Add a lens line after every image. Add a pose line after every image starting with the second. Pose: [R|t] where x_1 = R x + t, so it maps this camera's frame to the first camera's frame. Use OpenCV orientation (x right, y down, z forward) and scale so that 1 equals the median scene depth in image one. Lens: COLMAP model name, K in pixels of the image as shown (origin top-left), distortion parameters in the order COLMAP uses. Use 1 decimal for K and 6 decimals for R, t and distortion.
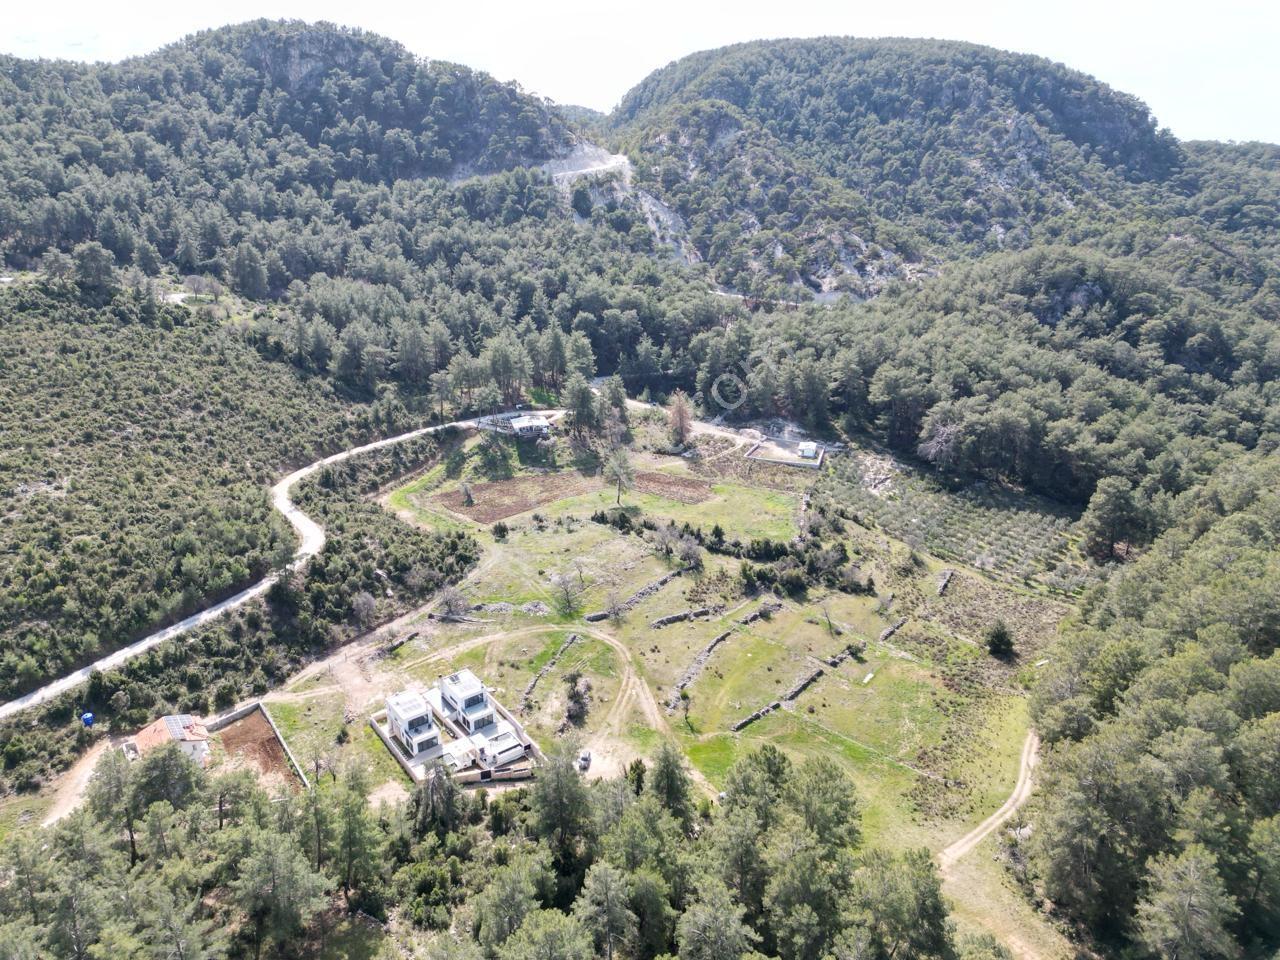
lens RADIAL K [[892.3, 0, 638.4], [0, 892.3, 467.8], [0, 0, 1]] dist [0.078740, -0.074089]
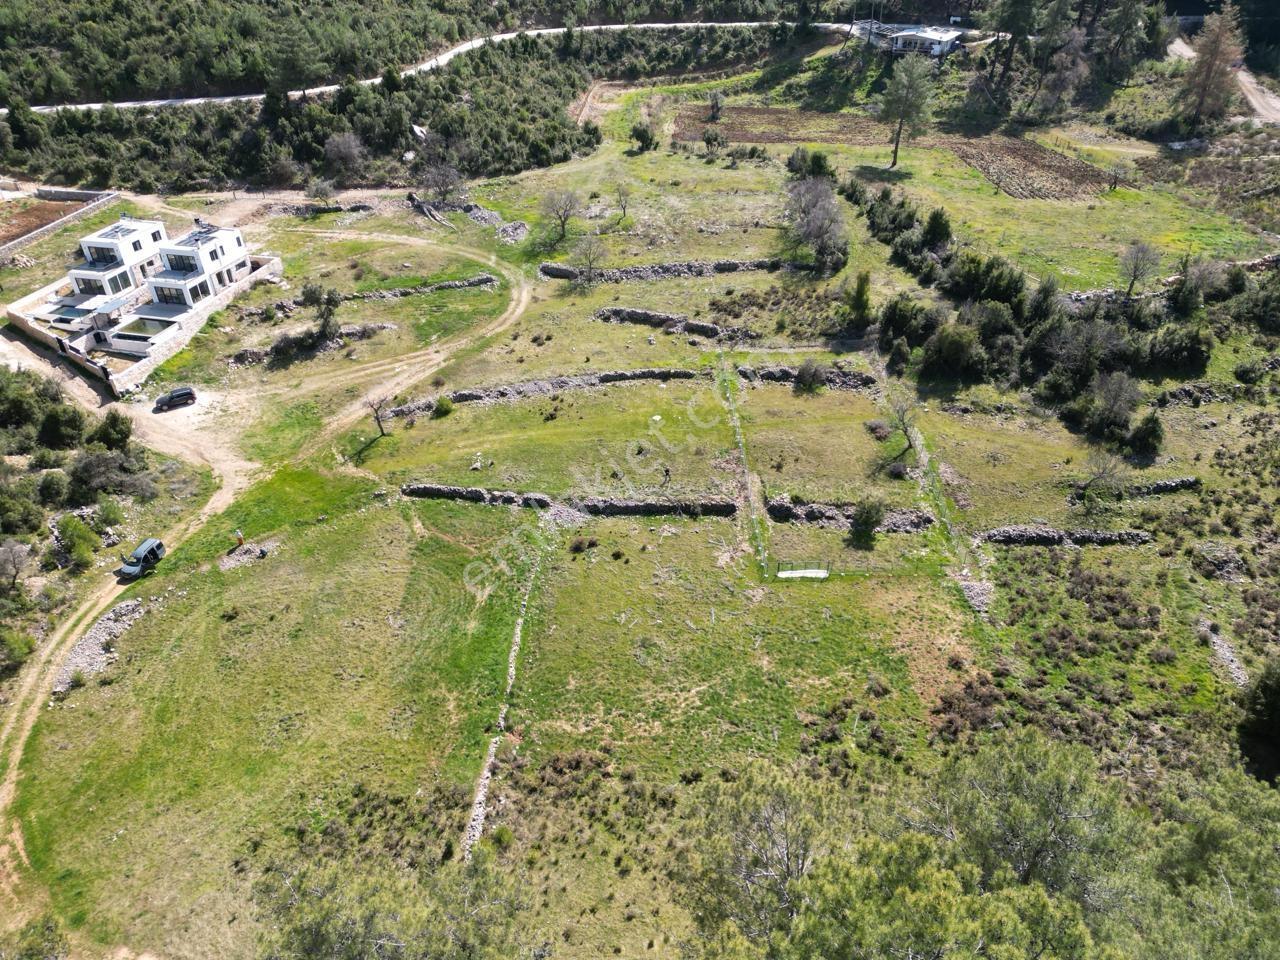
lens RADIAL K [[892.3, 0, 642.1], [0, 892.3, 479.3], [0, 0, 1]] dist [0.078740, -0.074089]
pose [[0.636656, 0.428688, -0.641012, 0.385497], [-0.245484, 0.900667, 0.358521, 0.063721], [0.731031, -0.070896, 0.678651, 0.596081]]
